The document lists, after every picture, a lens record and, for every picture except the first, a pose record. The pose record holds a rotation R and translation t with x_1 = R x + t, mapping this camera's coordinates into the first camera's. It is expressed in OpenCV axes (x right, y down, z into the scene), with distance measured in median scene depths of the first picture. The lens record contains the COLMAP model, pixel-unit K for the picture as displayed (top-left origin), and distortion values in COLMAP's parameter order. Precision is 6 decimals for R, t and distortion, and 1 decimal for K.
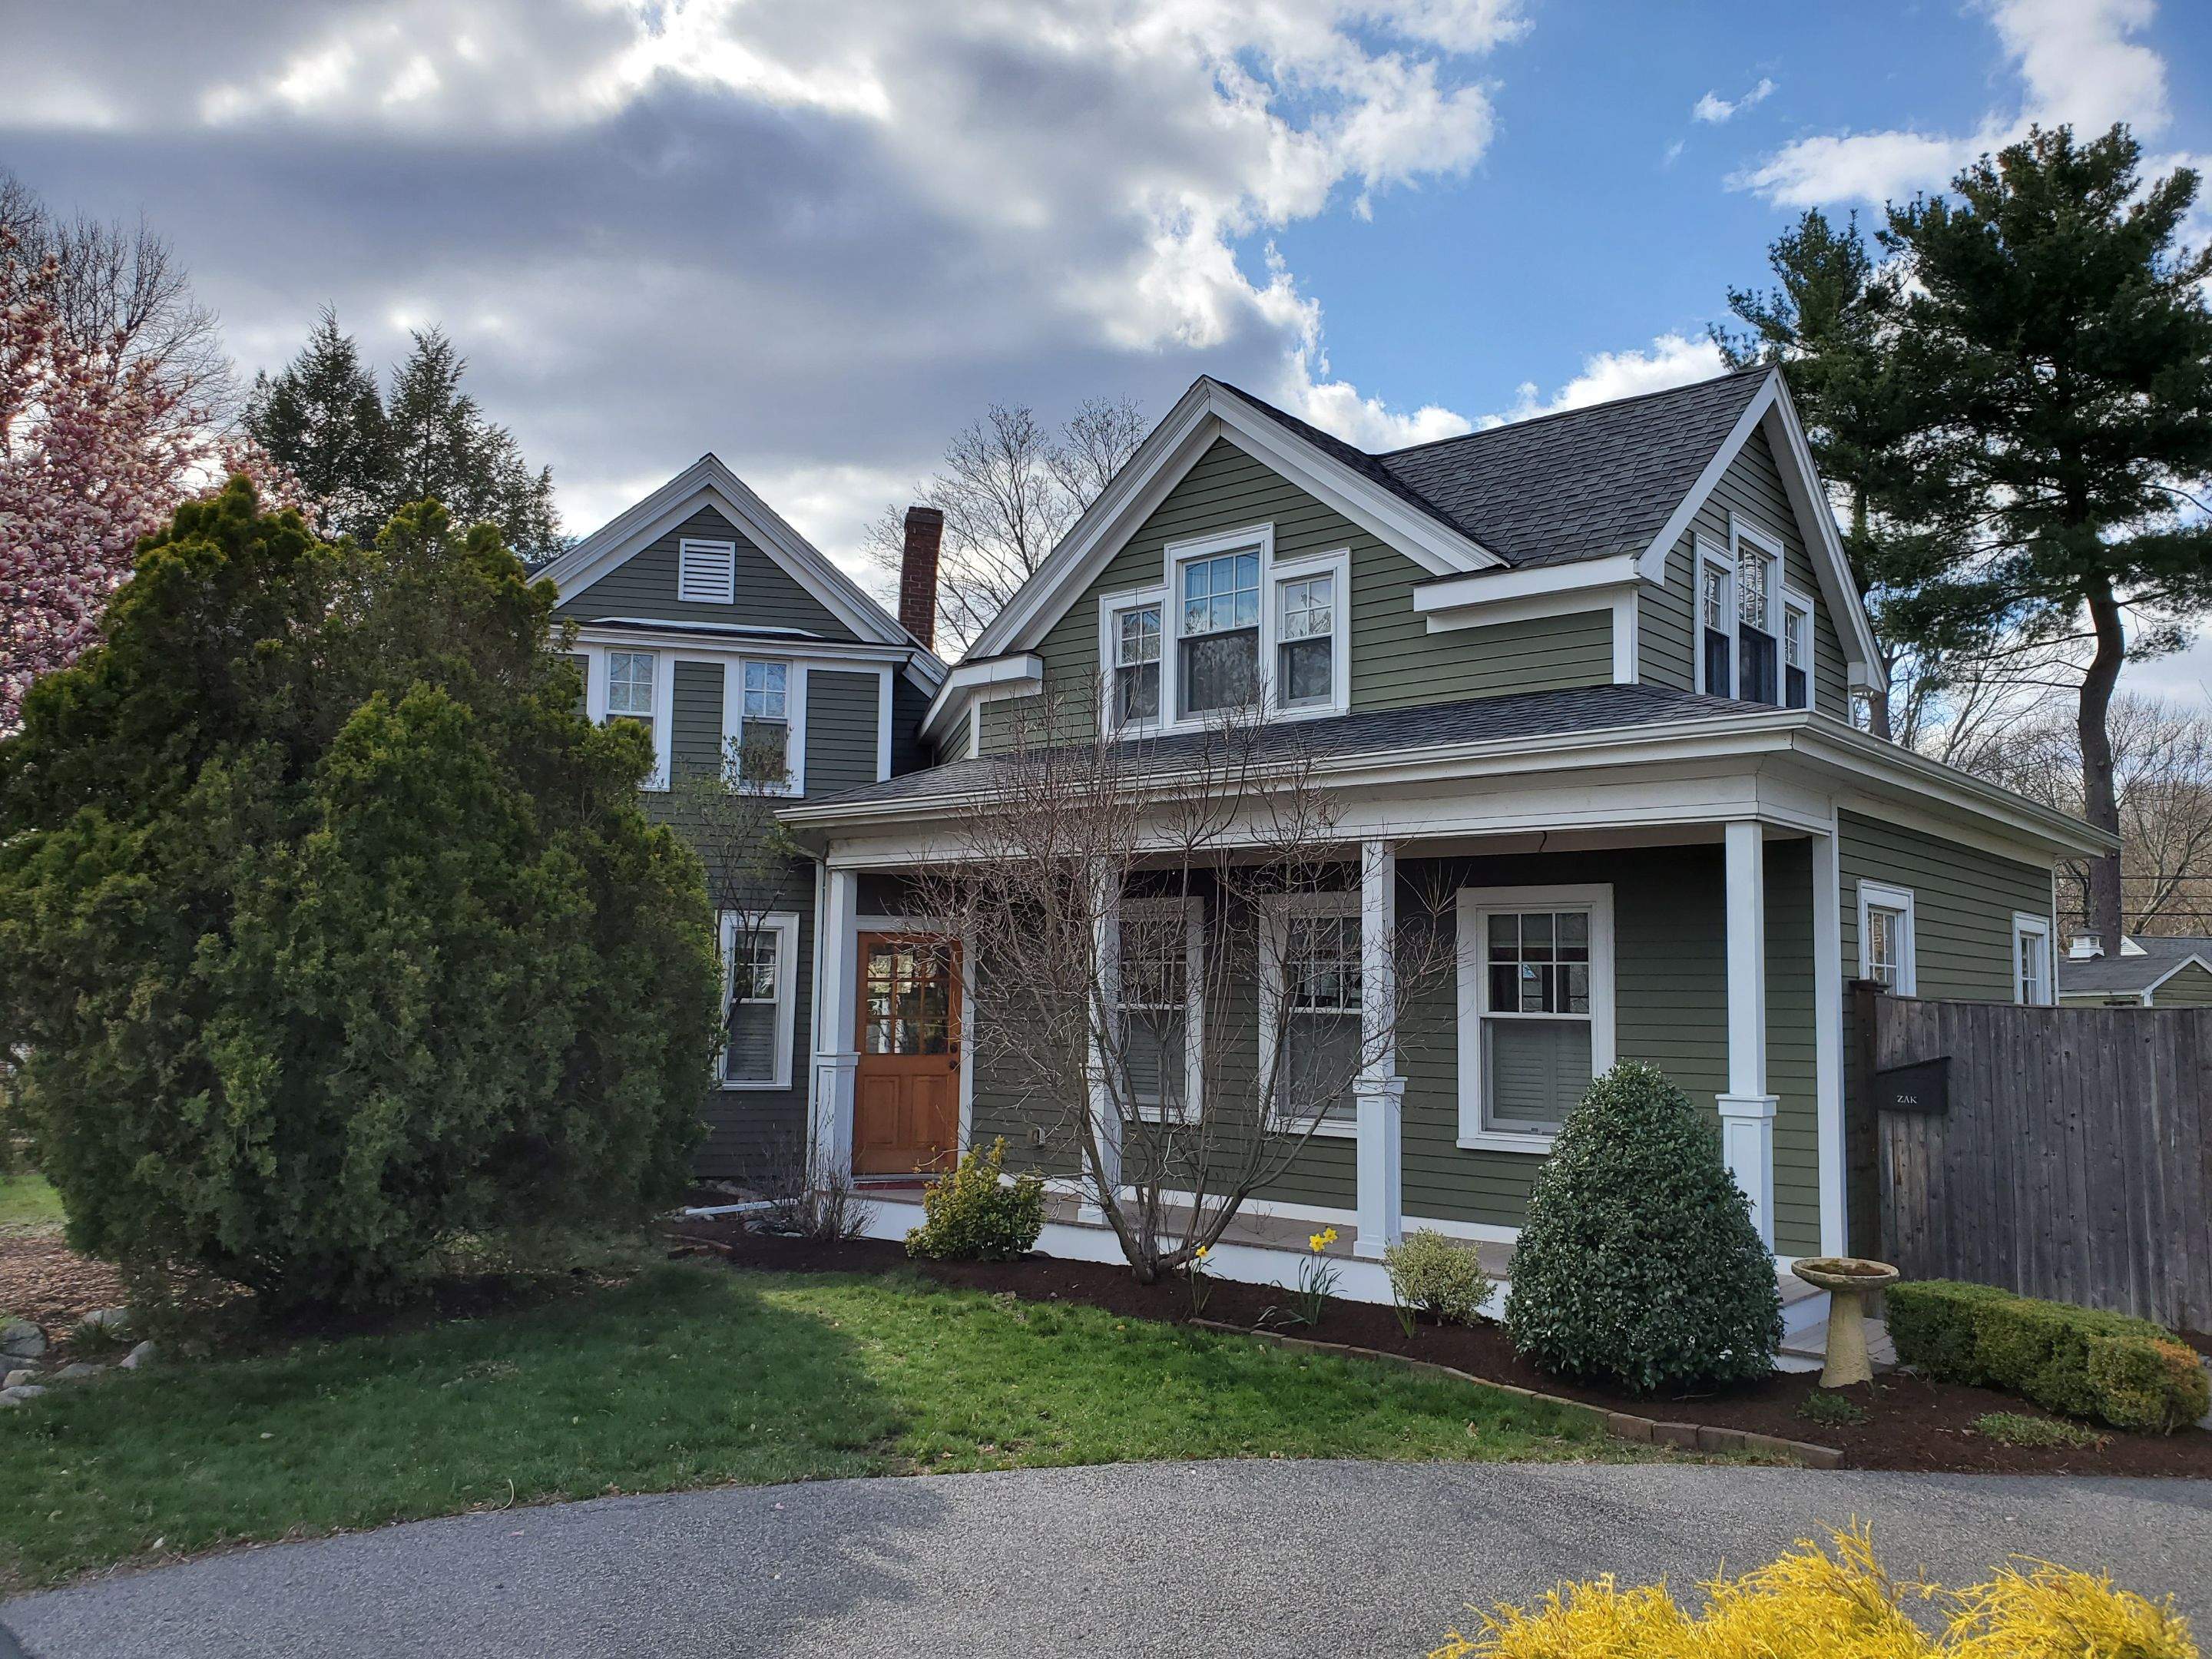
lens RADIAL K [[1739.7, 0, 1106.0], [0, 1739.7, 829.5], [0, 0, 1]] dist [0.116737, -0.001620]
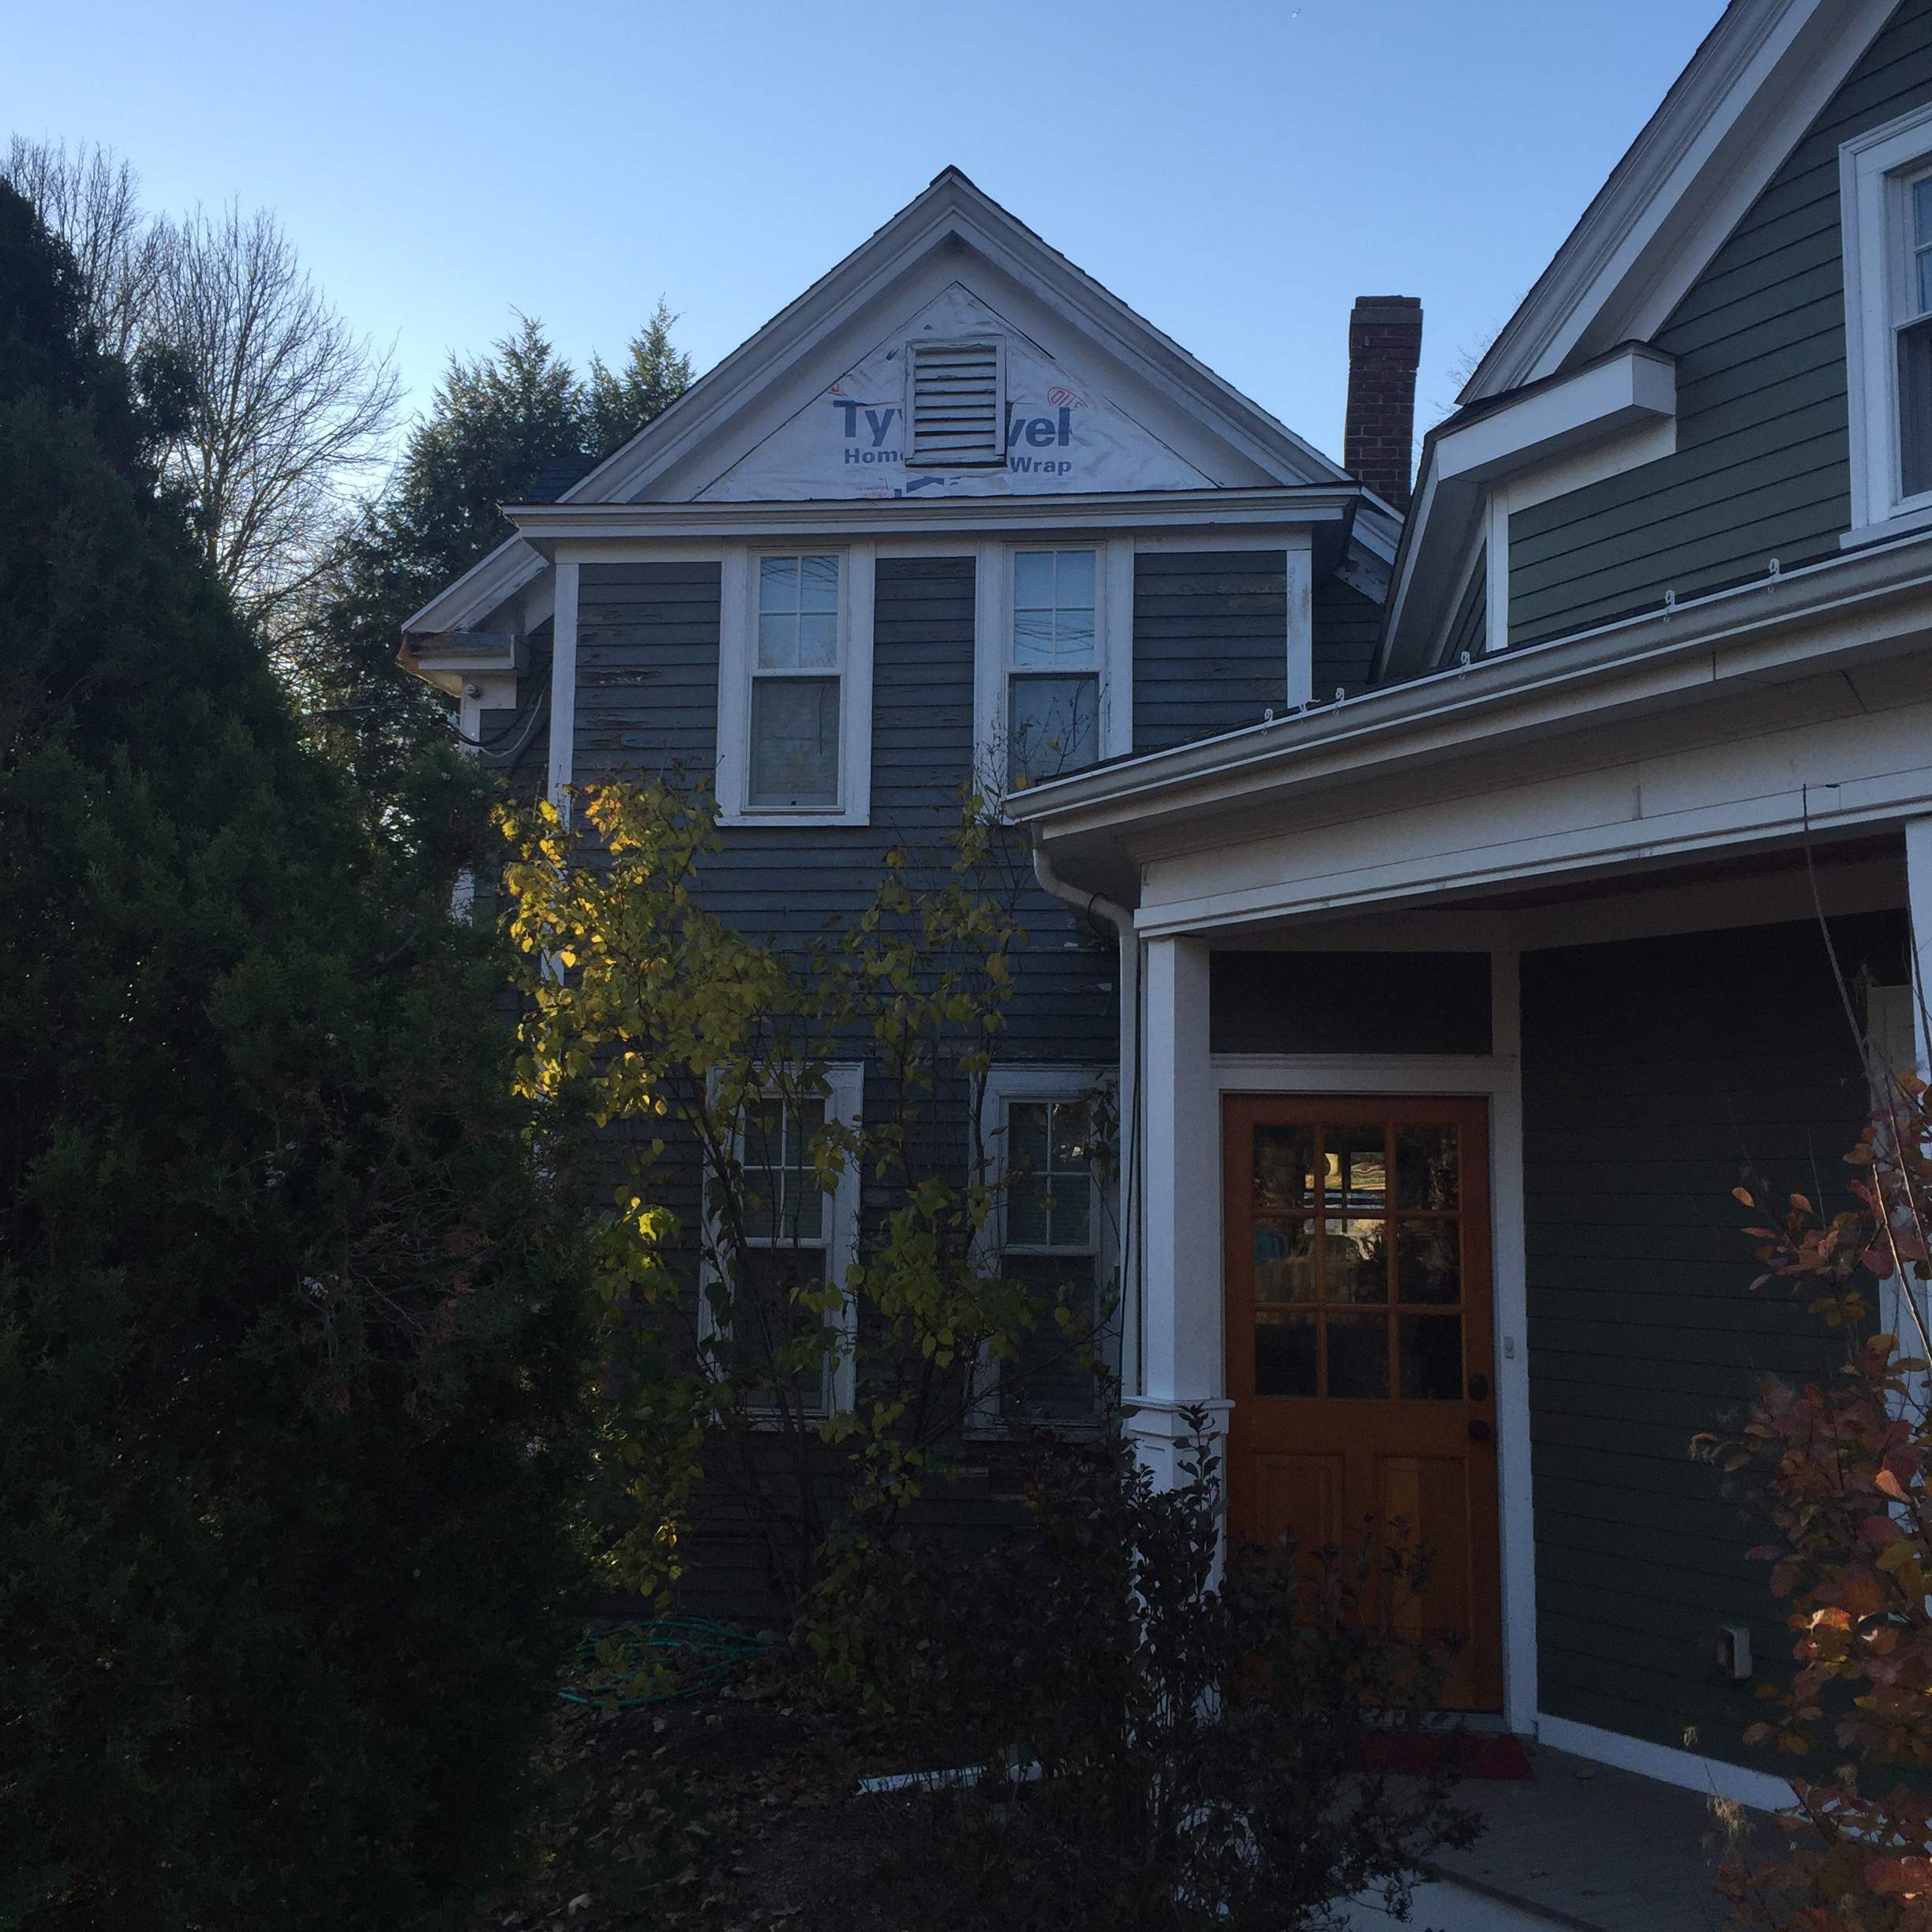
lens RADIAL K [[2276.0, 0, 963.6], [0, 2276.0, 896.8], [0, 0, 1]] dist [0.073714, 0.044189]
pose [[0.951972, -0.044874, -0.302880, -0.030650], [0.033861, 0.998564, -0.041520, 0.026966], [0.304308, 0.029270, 0.952124, 0.394633]]
